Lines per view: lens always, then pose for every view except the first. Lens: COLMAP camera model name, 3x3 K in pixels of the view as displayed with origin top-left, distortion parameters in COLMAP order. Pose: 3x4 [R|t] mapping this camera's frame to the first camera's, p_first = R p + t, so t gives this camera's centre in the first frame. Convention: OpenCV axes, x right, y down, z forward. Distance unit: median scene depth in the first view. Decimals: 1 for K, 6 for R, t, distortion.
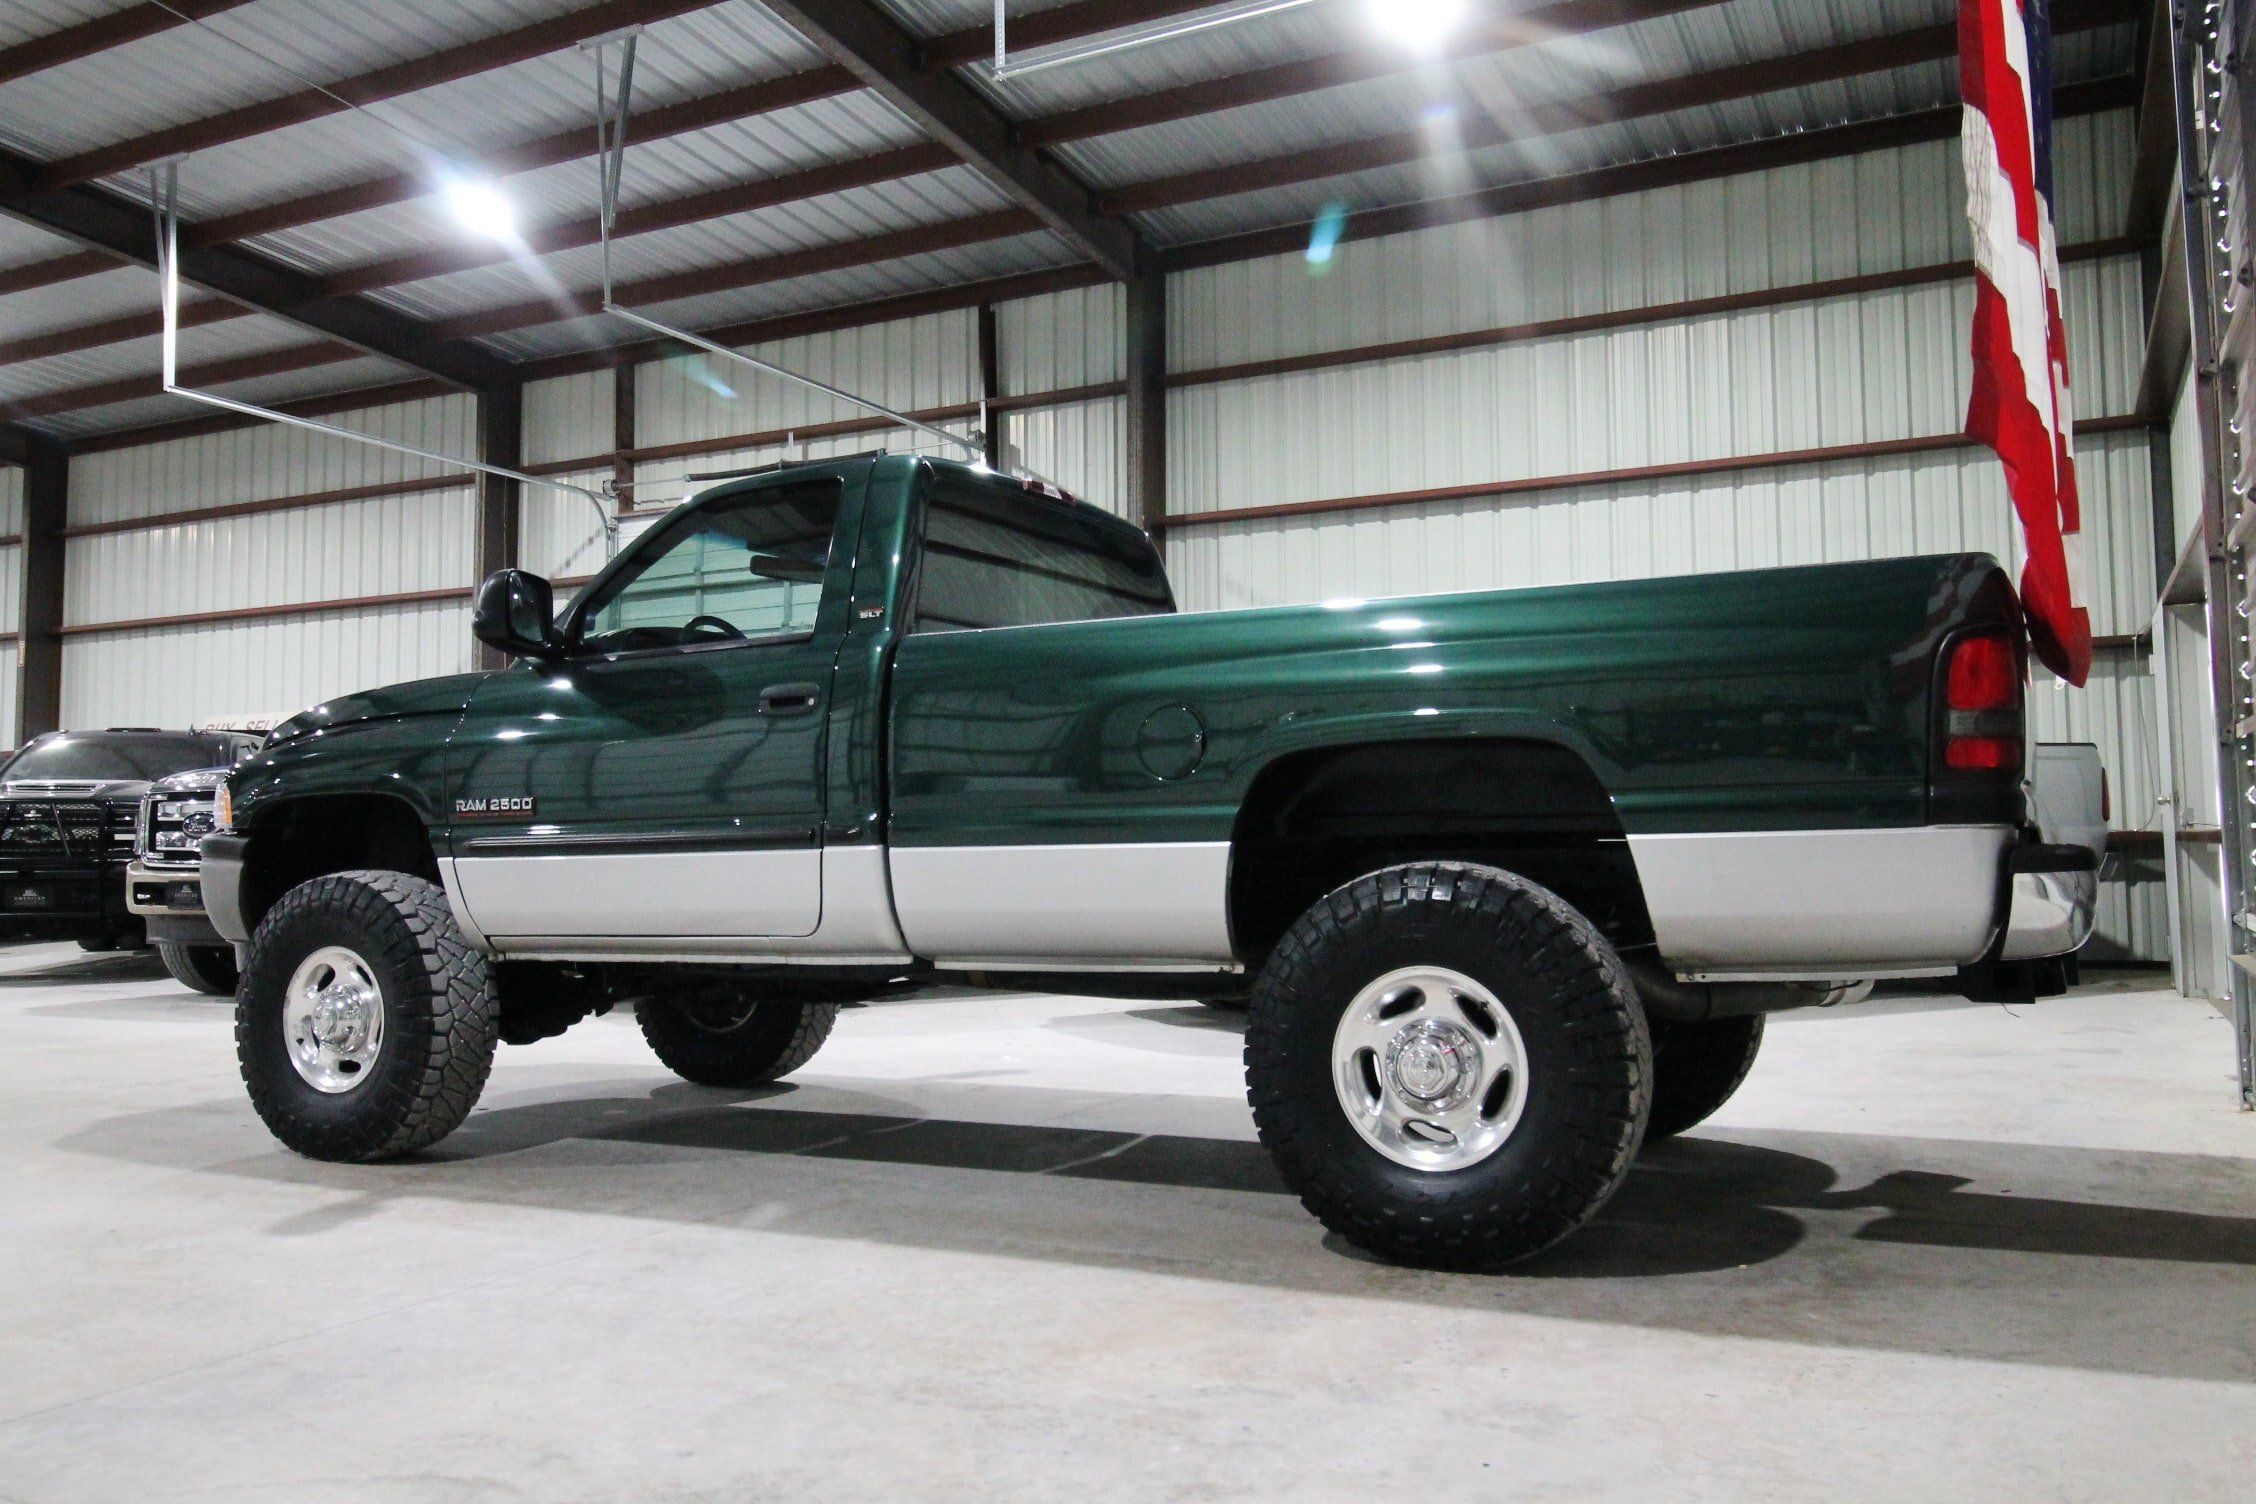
lens RADIAL K [[1783.1, 0, 1131.4], [0, 1783.1, 726.9], [0, 0, 1]] dist [0.012886, -0.002308]
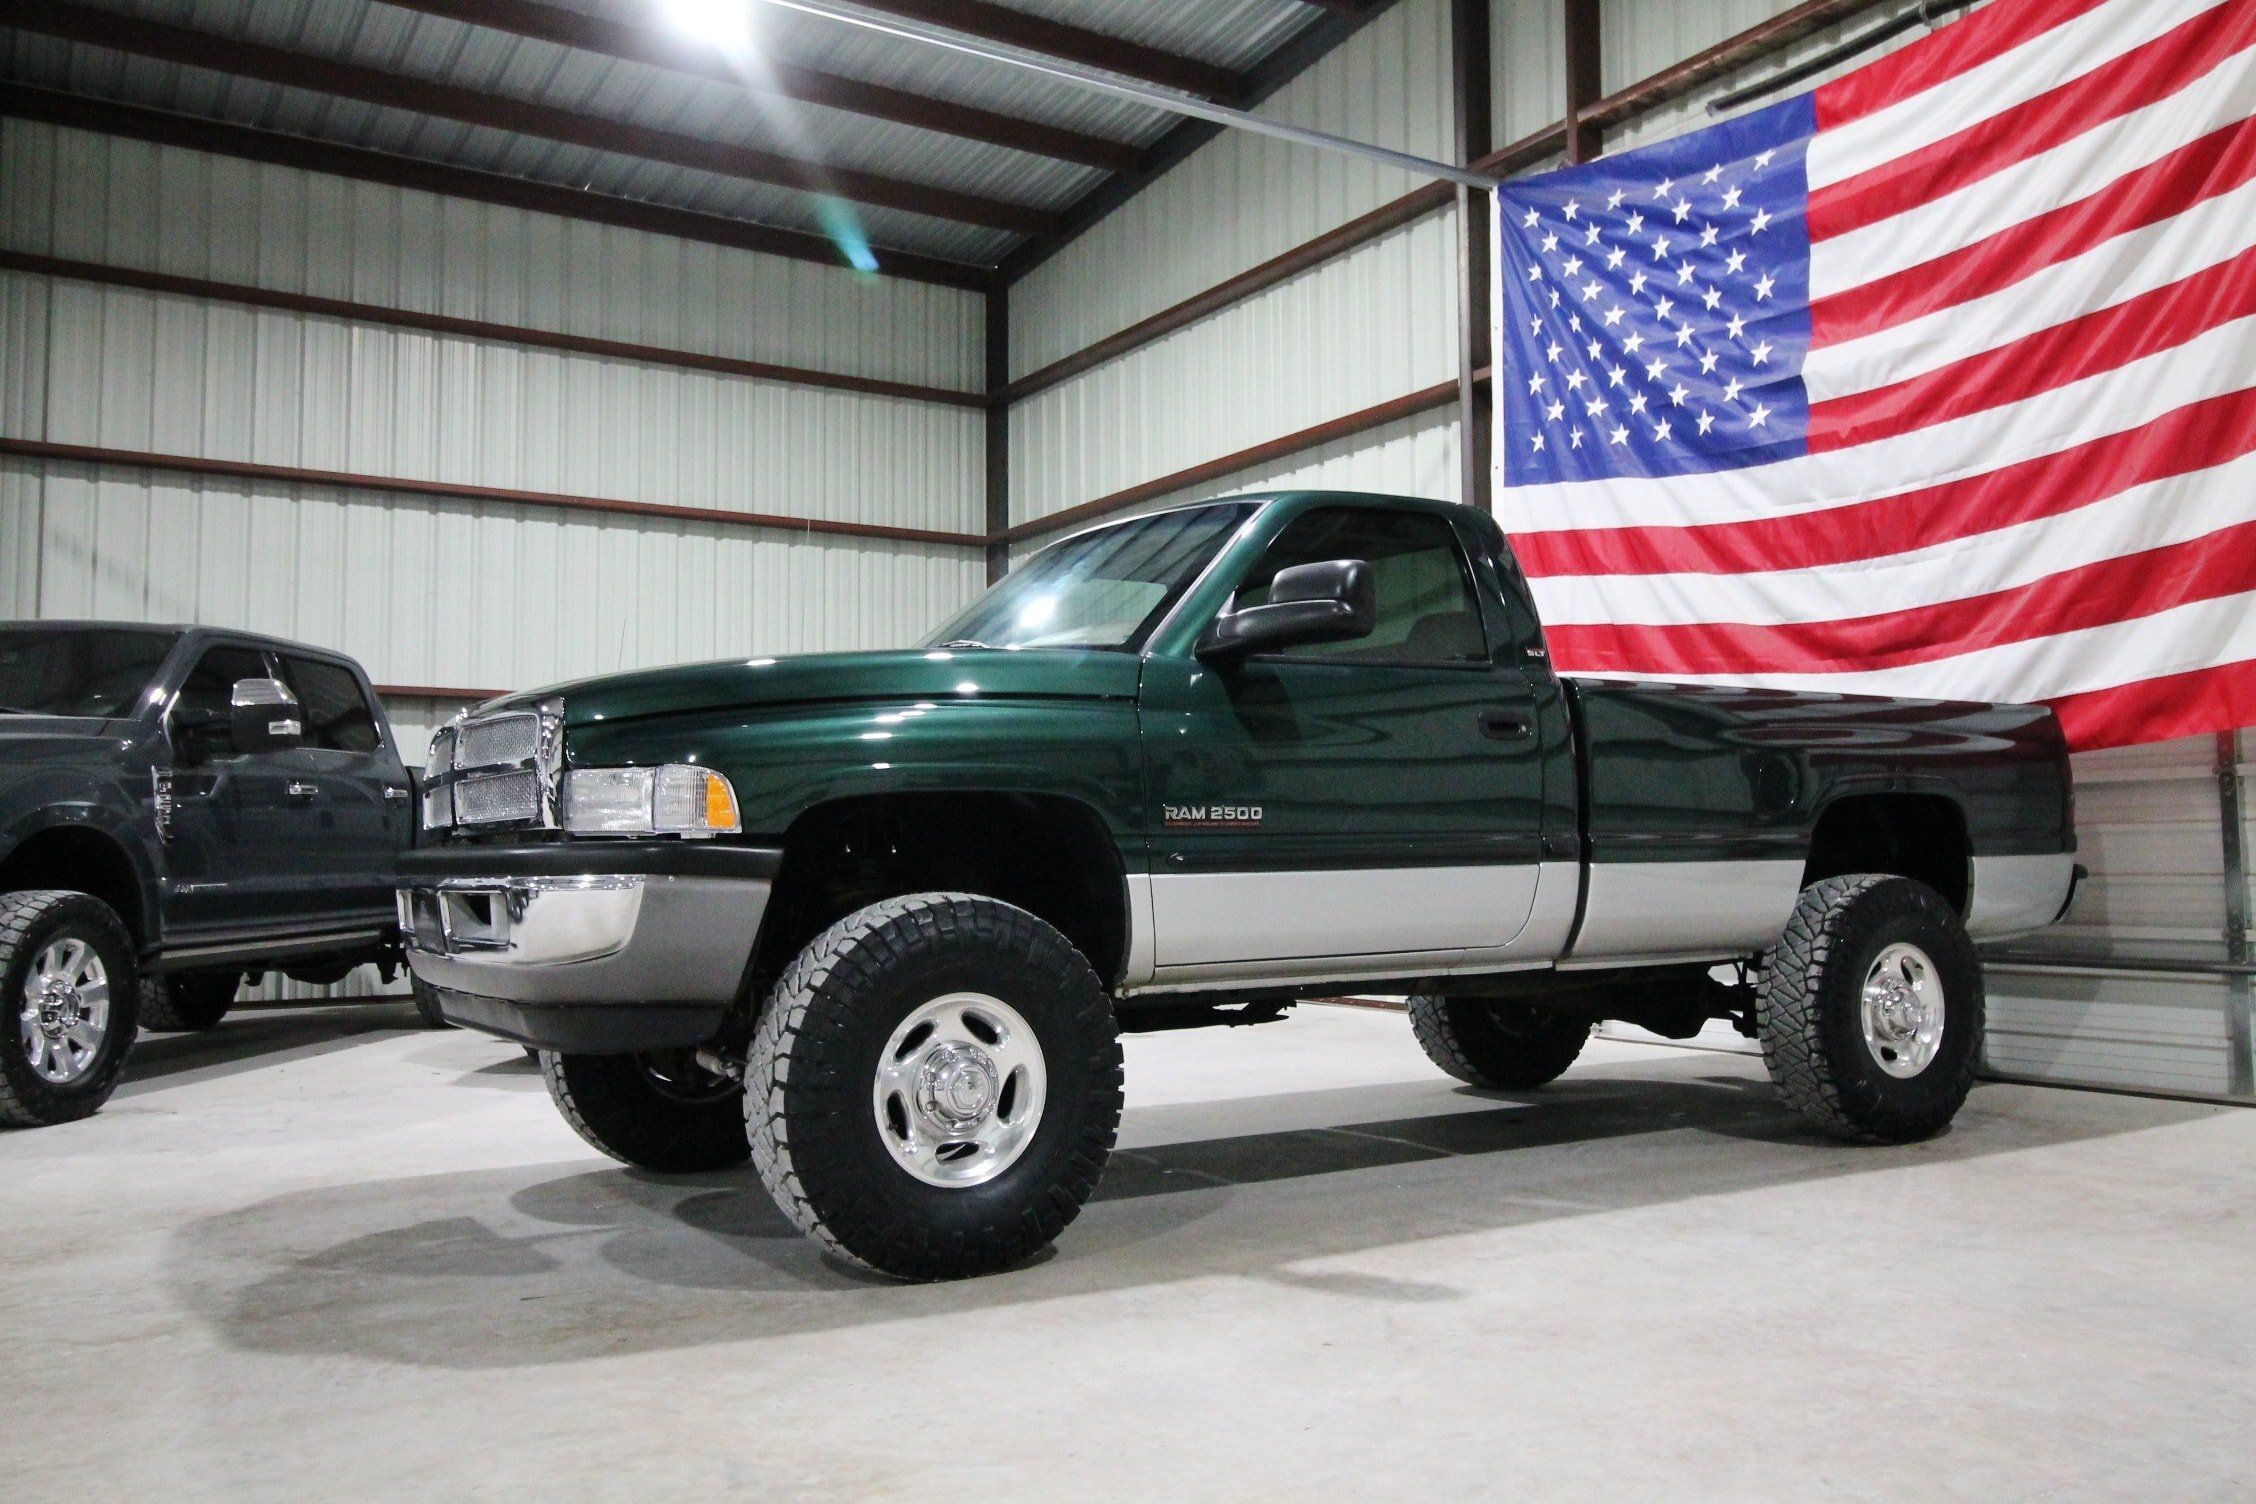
lens RADIAL K [[1820.9, 0, 1122.3], [0, 1820.9, 748.1], [0, 0, 1]] dist [0.007047, 0.004918]
pose [[0.516268, 0.061370, 0.854225, -0.420565], [-0.053464, 0.997793, -0.039372, 0.018207], [-0.854757, -0.025343, 0.518410, 0.214620]]
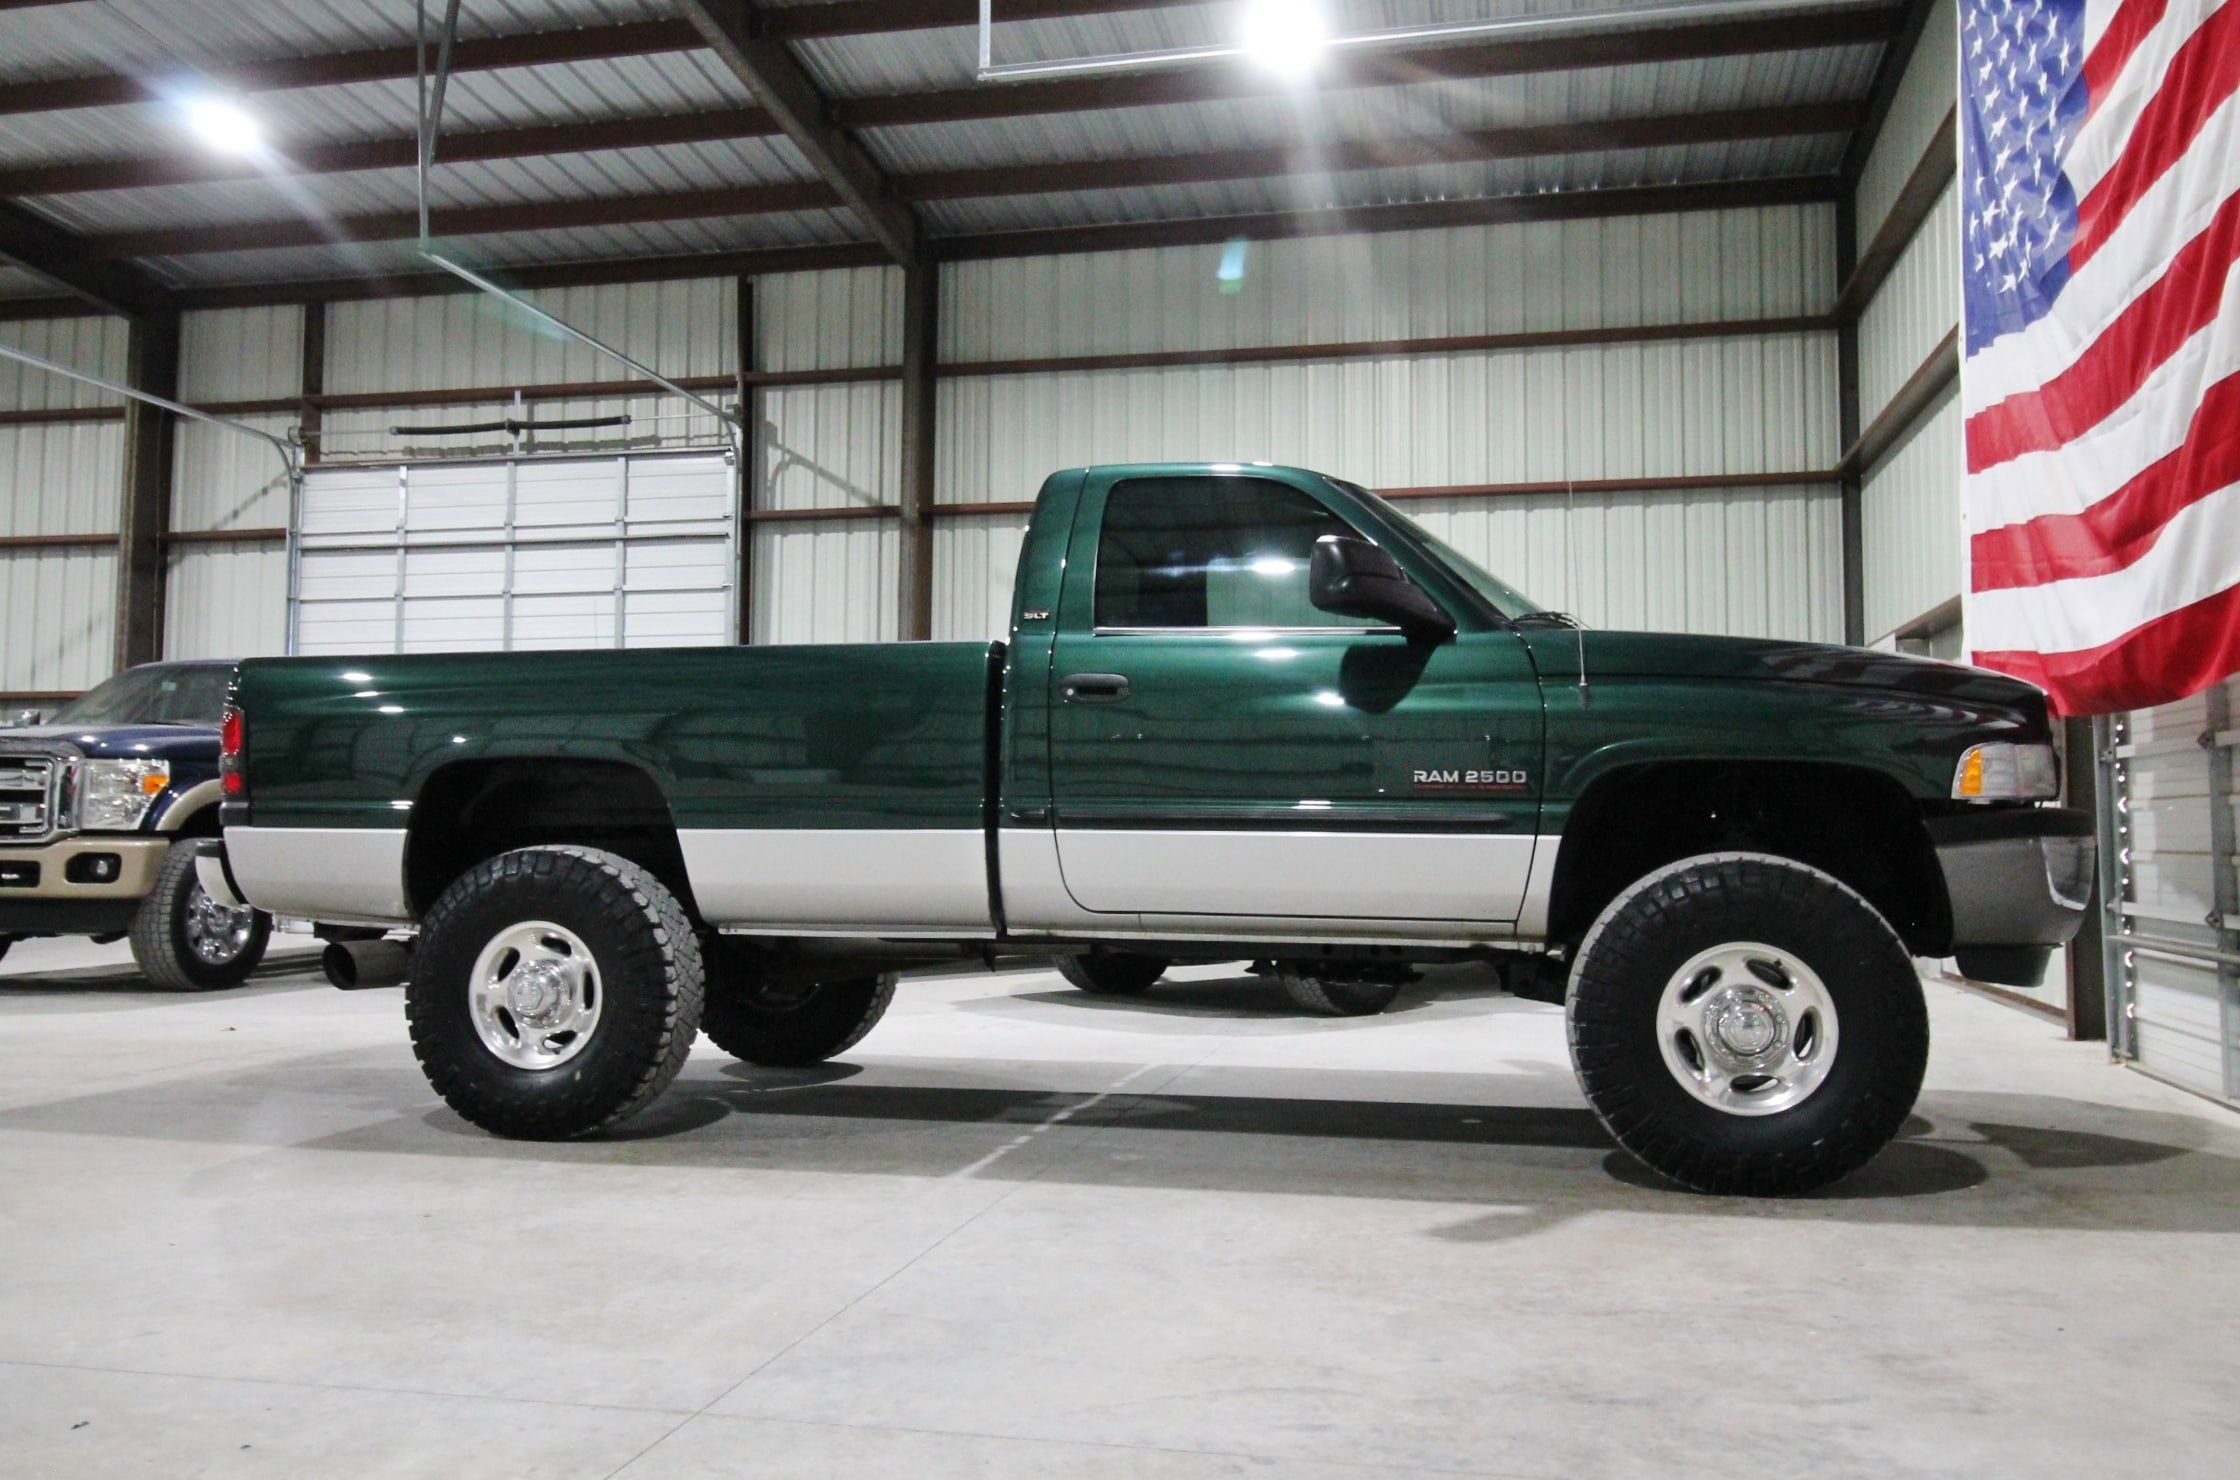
lens RADIAL K [[1814.5, 0, 1125.1], [0, 1814.5, 728.2], [0, 0, 1]] dist [0.015970, 0.003683]
pose [[0.968275, 0.028933, 0.248207, -0.142702], [-0.030591, 0.999528, 0.002824, 0.001010], [-0.248008, -0.010328, 0.968703, -0.016774]]
